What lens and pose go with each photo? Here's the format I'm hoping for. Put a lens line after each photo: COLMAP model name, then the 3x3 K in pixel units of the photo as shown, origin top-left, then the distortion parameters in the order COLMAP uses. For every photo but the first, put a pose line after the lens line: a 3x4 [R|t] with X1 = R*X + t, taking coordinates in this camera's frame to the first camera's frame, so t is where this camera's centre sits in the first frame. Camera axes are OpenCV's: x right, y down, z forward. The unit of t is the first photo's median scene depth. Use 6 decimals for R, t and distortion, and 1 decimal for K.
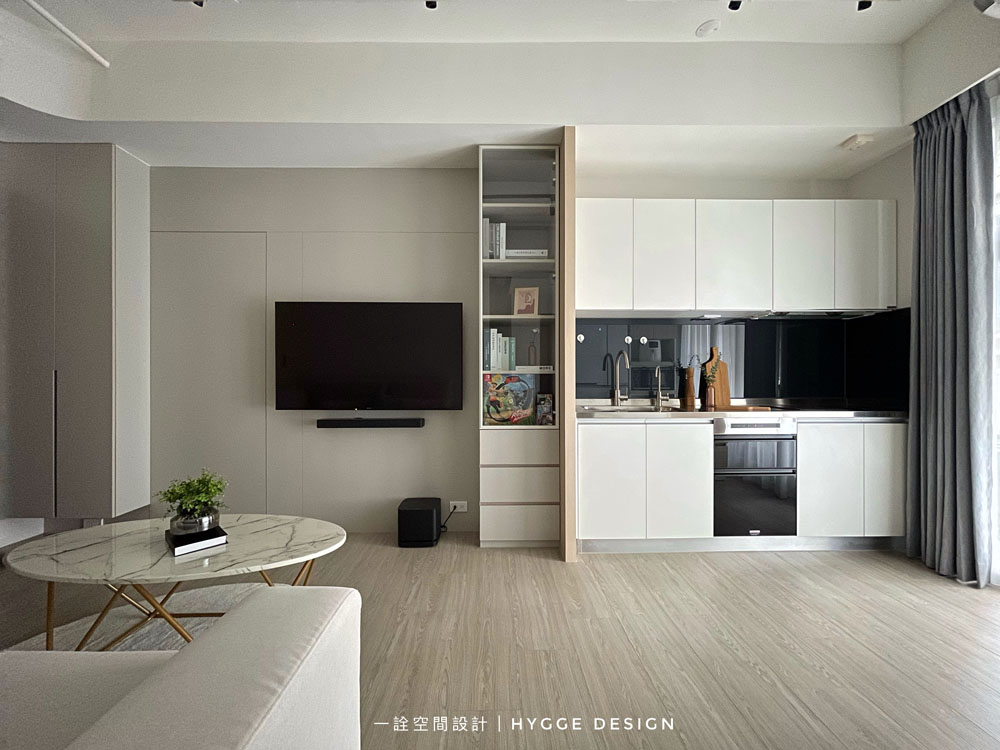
lens RADIAL K [[406.2, 0, 502.7], [0, 406.2, 390.5], [0, 0, 1]] dist [-0.001794, -0.001141]
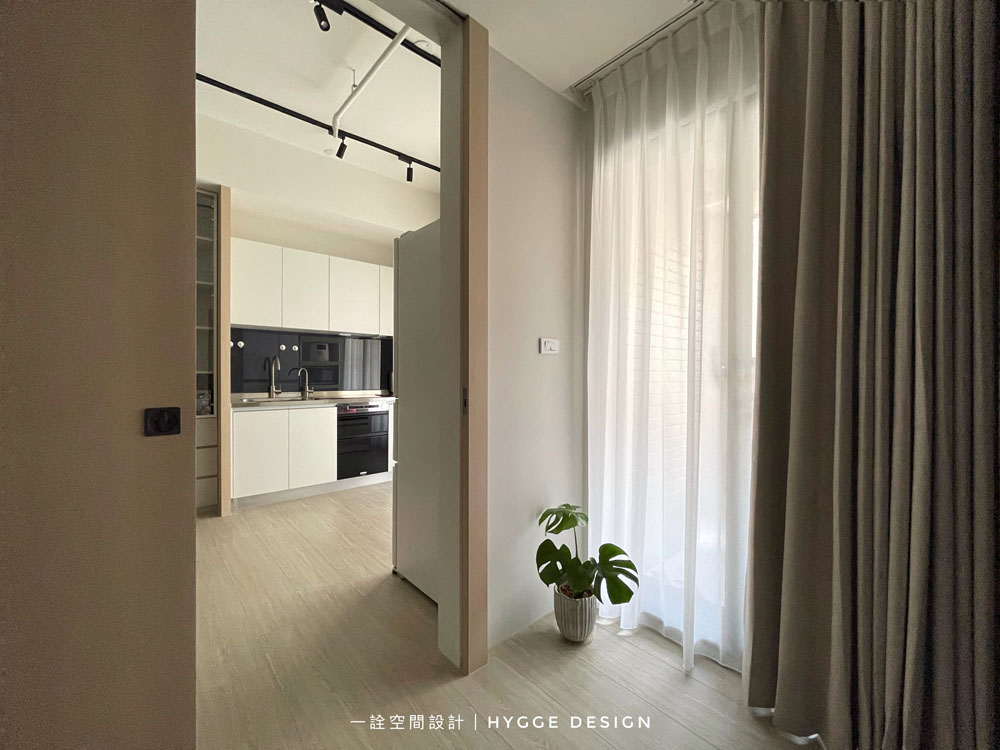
lens RADIAL K [[406.2, 0, 500.4], [0, 406.2, 374.5], [0, 0, 1]] dist [-0.001794, -0.001141]
pose [[0.765006, 0.000694, 0.644022, 0.000178], [0.016150, 0.999664, -0.020260, 0.001380], [-0.643820, 0.025900, 0.764738, -0.528215]]
